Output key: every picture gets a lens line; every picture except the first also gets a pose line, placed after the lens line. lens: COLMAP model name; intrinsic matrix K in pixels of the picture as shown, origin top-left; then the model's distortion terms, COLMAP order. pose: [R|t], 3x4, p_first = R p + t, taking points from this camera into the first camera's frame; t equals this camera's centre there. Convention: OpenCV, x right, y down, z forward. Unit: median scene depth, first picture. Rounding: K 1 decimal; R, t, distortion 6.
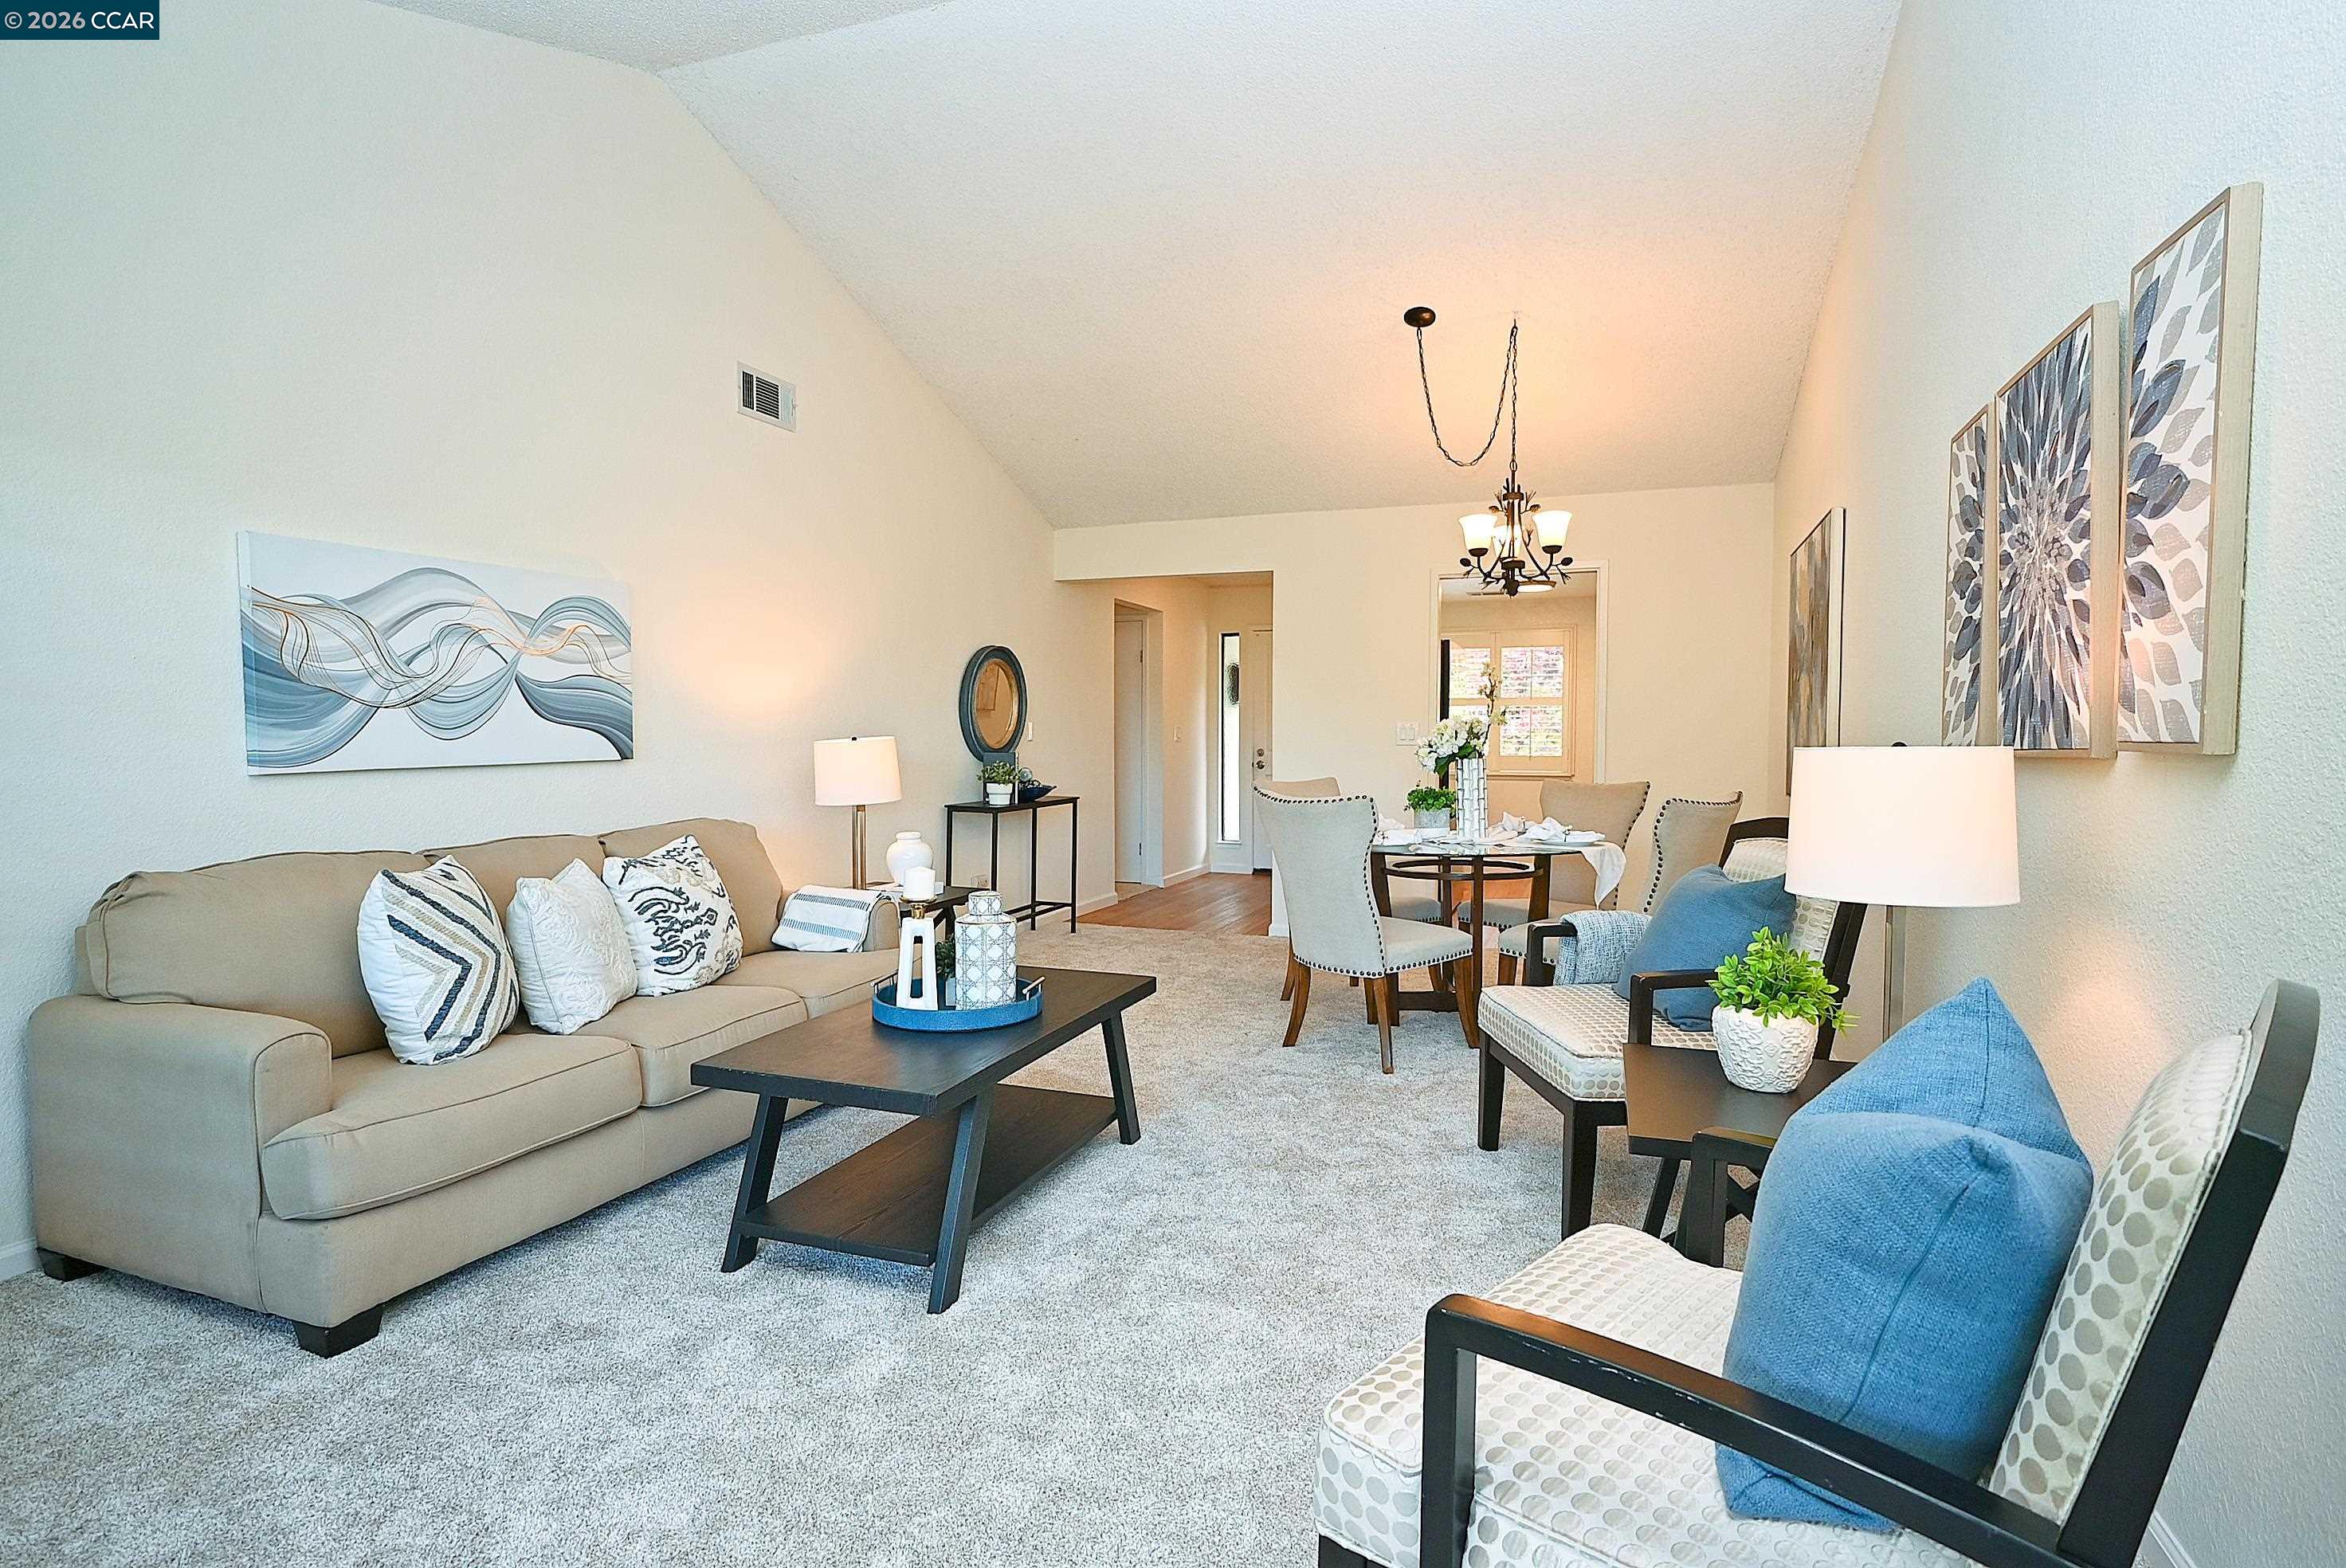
lens RADIAL K [[1158.3, 0, 1164.8], [0, 1158.3, 784.7], [0, 0, 1]] dist [-0.003092, 0.000084]
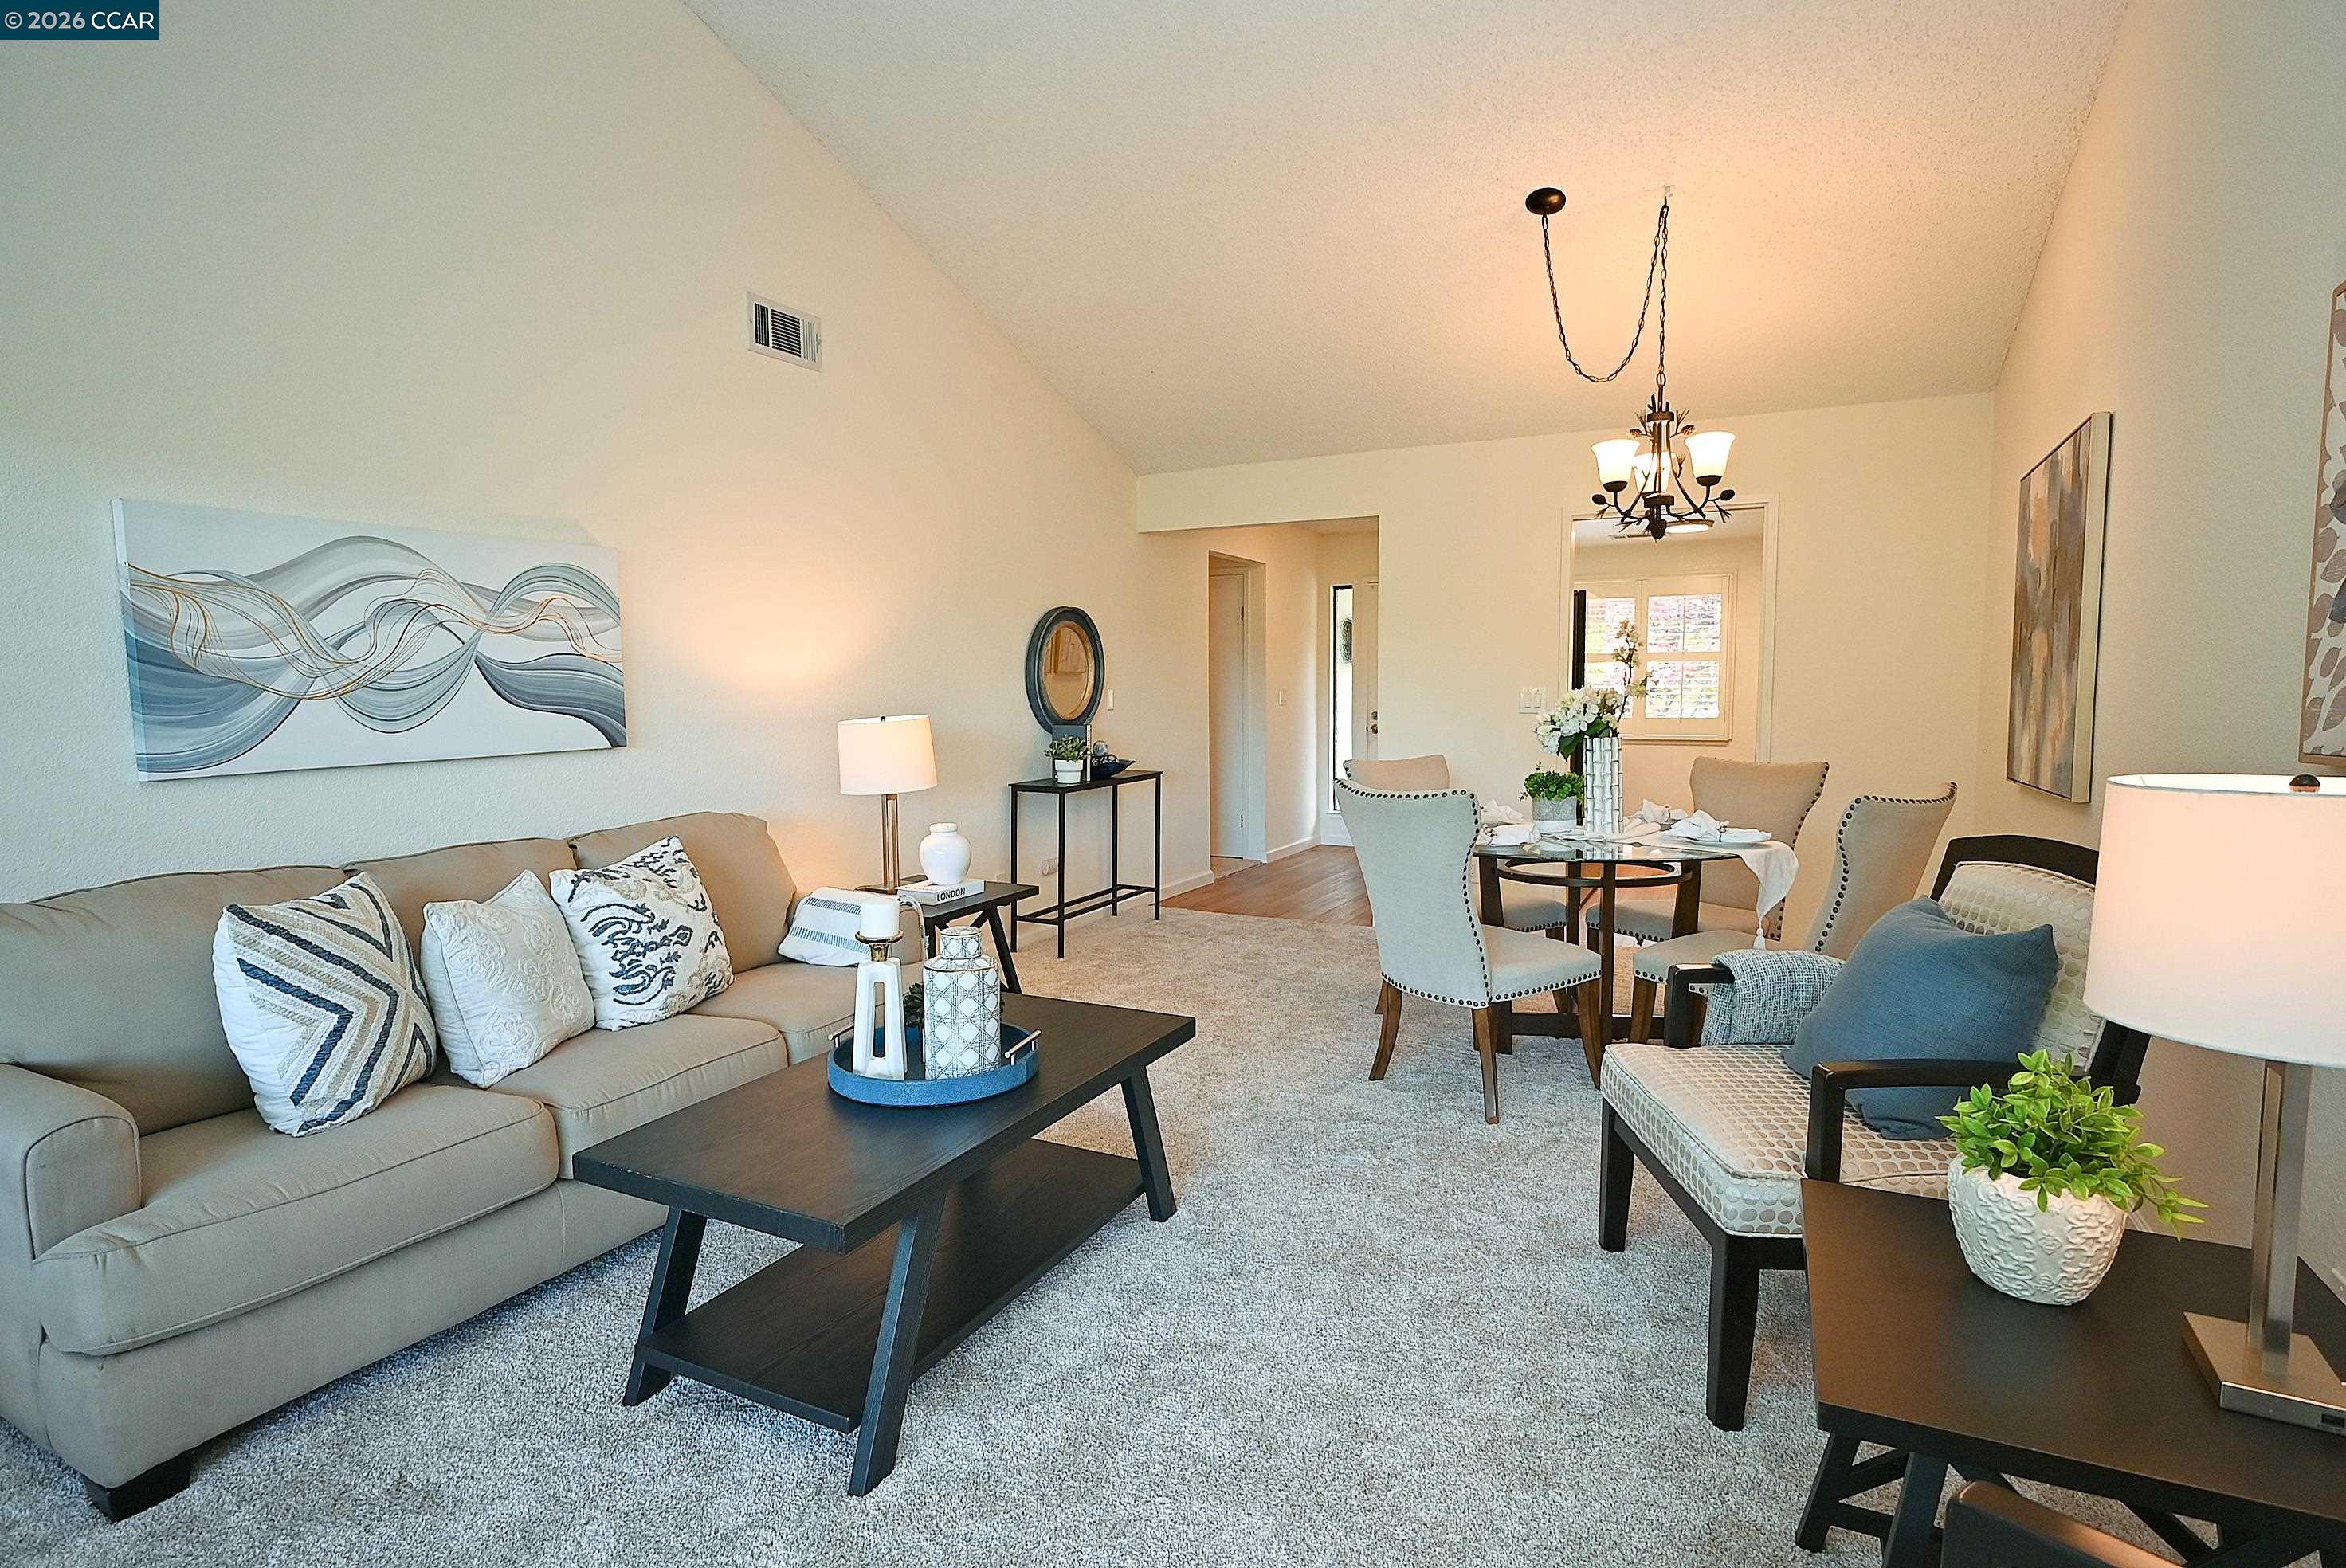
lens RADIAL K [[1157.3, 0, 1169.7], [0, 1157.3, 785.2], [0, 0, 1]] dist [-0.007747, 0.005055]
pose [[0.993760, 0.000633, -0.111538, 0.065502], [0.004063, 0.999115, 0.041872, -0.033222], [0.111466, -0.042064, 0.992878, 0.191842]]
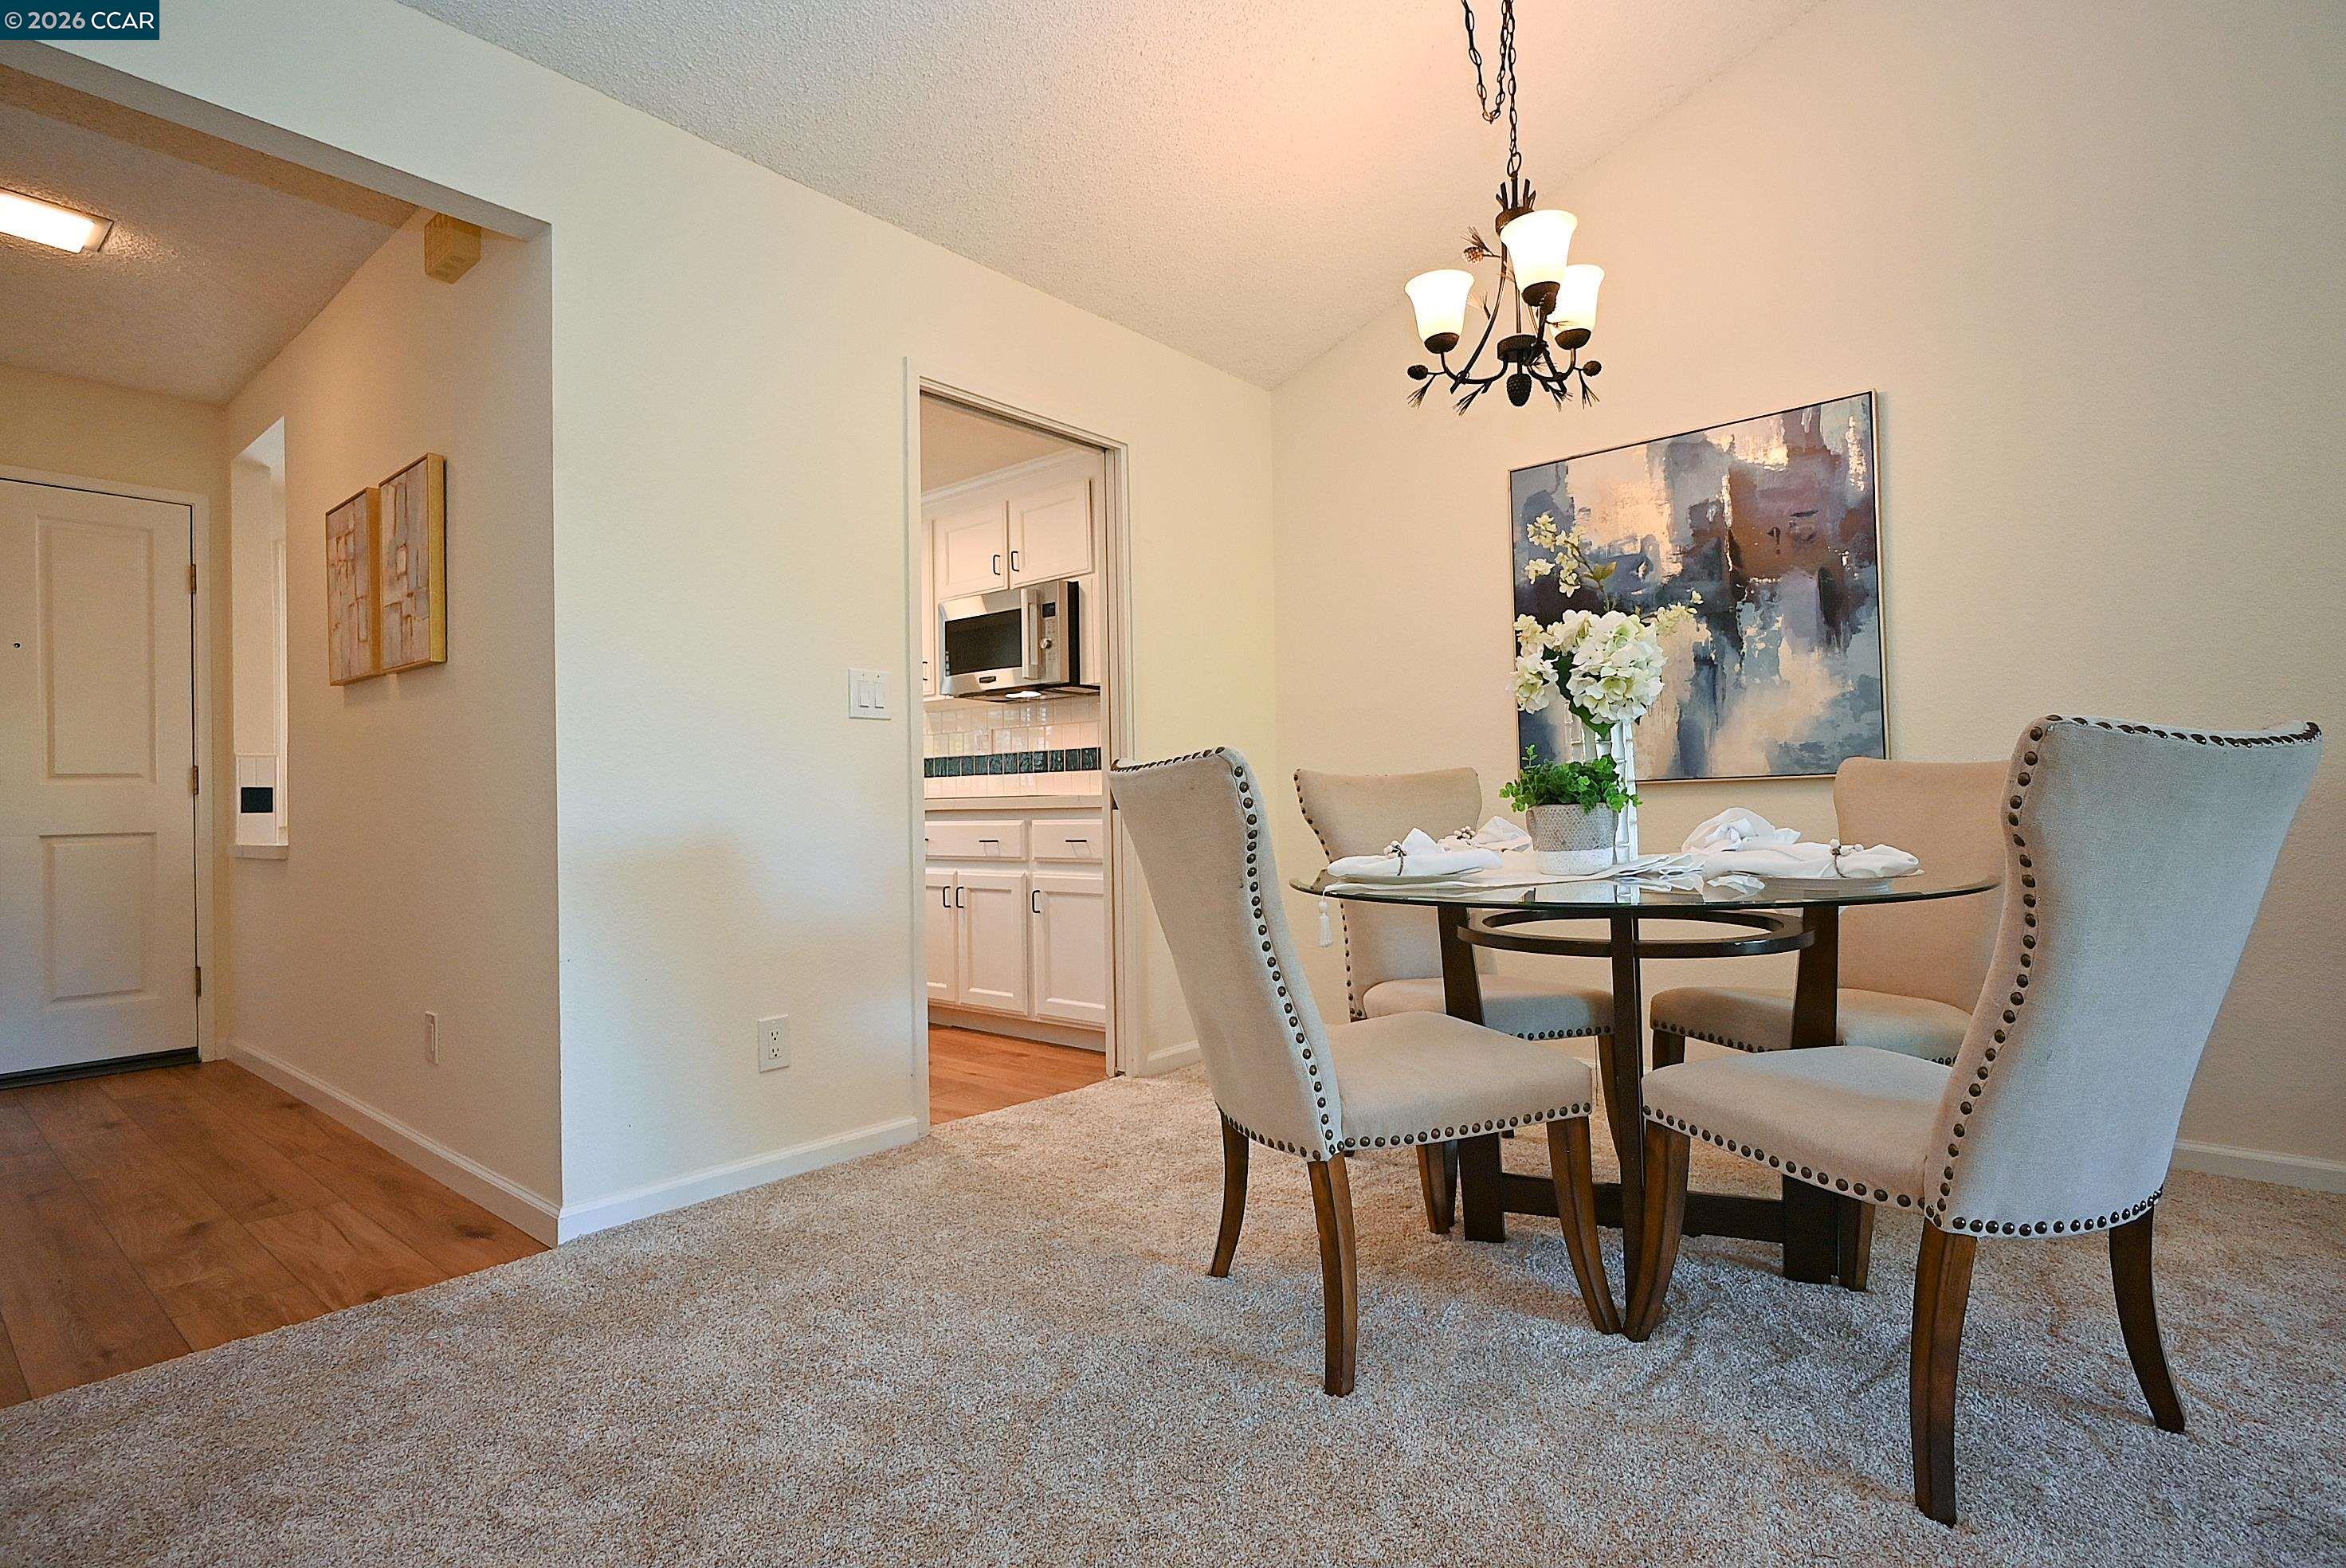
lens RADIAL K [[1157.3, 0, 1169.7], [0, 1157.3, 785.2], [0, 0, 1]] dist [-0.007747, 0.005055]
pose [[0.341962, 0.004300, 0.939704, -0.345646], [0.056152, 0.998109, -0.025002, 0.019417], [-0.938035, 0.061316, 0.341074, 1.360423]]
